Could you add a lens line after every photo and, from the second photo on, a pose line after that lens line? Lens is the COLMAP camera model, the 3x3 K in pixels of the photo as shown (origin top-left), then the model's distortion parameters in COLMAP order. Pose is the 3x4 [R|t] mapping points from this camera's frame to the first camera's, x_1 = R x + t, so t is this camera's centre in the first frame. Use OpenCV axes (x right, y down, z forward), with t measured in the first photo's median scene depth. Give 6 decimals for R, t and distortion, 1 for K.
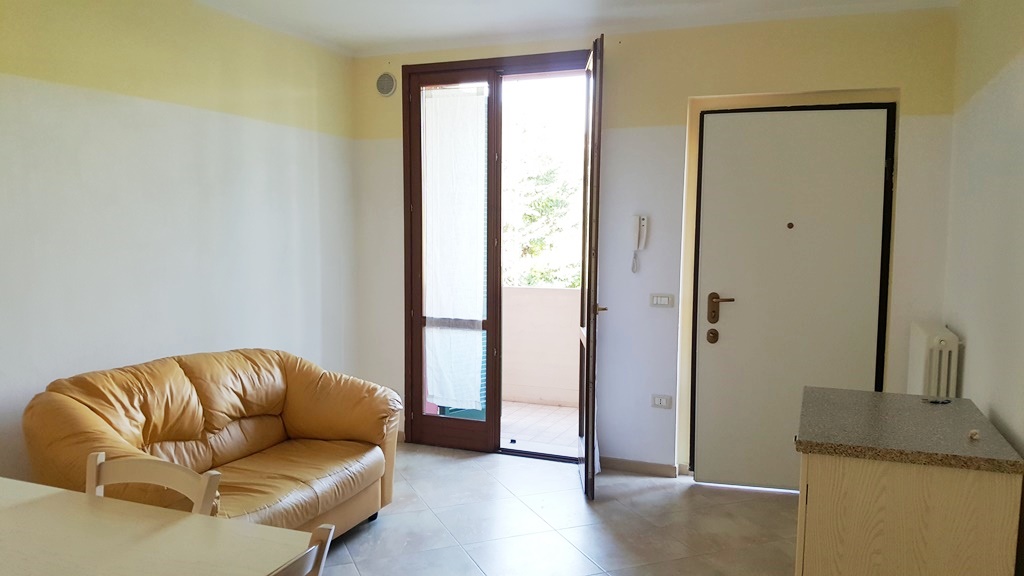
lens RADIAL K [[760.1, 0, 515.2], [0, 760.1, 289.7], [0, 0, 1]] dist [0.079949, -0.145308]
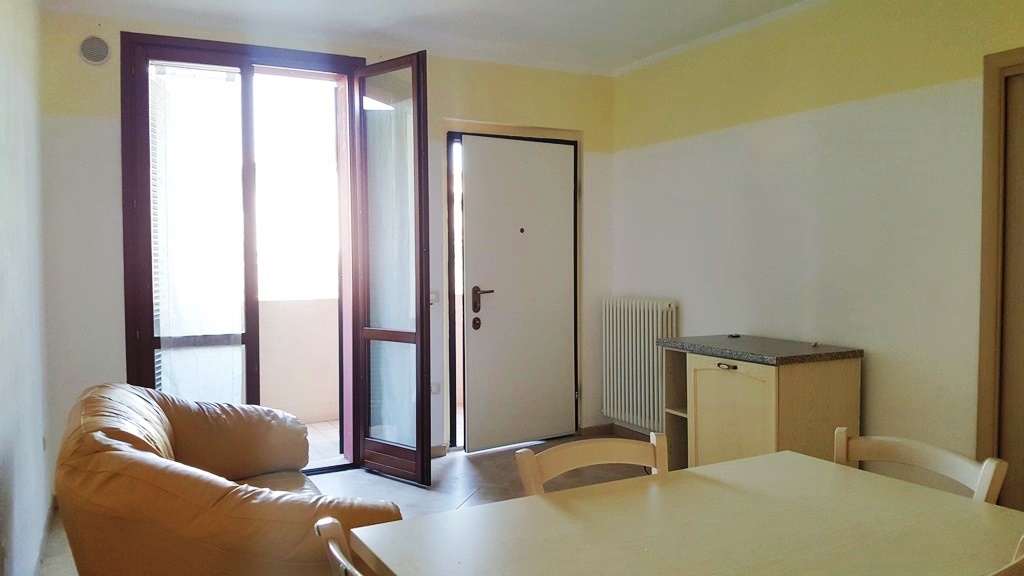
lens RADIAL K [[760.1, 0, 507.8], [0, 760.1, 270.9], [0, 0, 1]] dist [0.079949, -0.145308]
pose [[0.653617, -0.027843, 0.756313, -0.606509], [0.068332, 0.997413, -0.022335, 0.009953], [-0.753735, 0.066279, 0.653828, 0.205695]]
